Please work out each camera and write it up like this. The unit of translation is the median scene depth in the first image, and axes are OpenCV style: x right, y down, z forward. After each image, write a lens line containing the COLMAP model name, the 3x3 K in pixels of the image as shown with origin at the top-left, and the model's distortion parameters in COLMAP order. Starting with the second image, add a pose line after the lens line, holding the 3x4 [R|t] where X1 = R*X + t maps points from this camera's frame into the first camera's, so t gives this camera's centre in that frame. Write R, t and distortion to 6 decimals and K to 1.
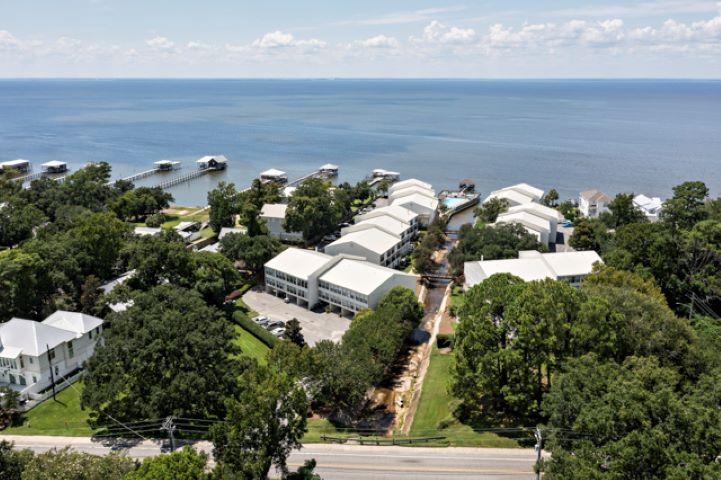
lens RADIAL K [[573.1, 0, 463.2], [0, 573.1, 241.7], [0, 0, 1]] dist [0.008610, -0.011211]
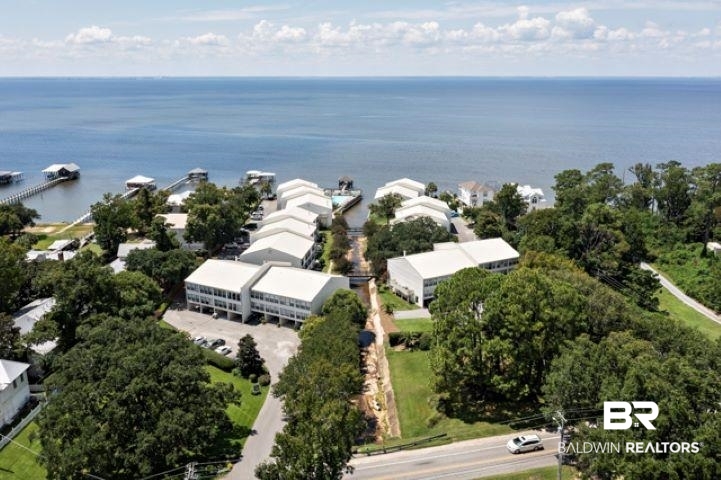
lens RADIAL K [[545.7, 0, 368.9], [0, 545.7, 230.1], [0, 0, 1]] dist [0.016841, 0.001263]
pose [[0.965369, -0.073316, 0.250374, -0.243858], [0.073238, 0.997268, 0.009639, -0.024480], [-0.250397, 0.009032, 0.968101, 0.060098]]
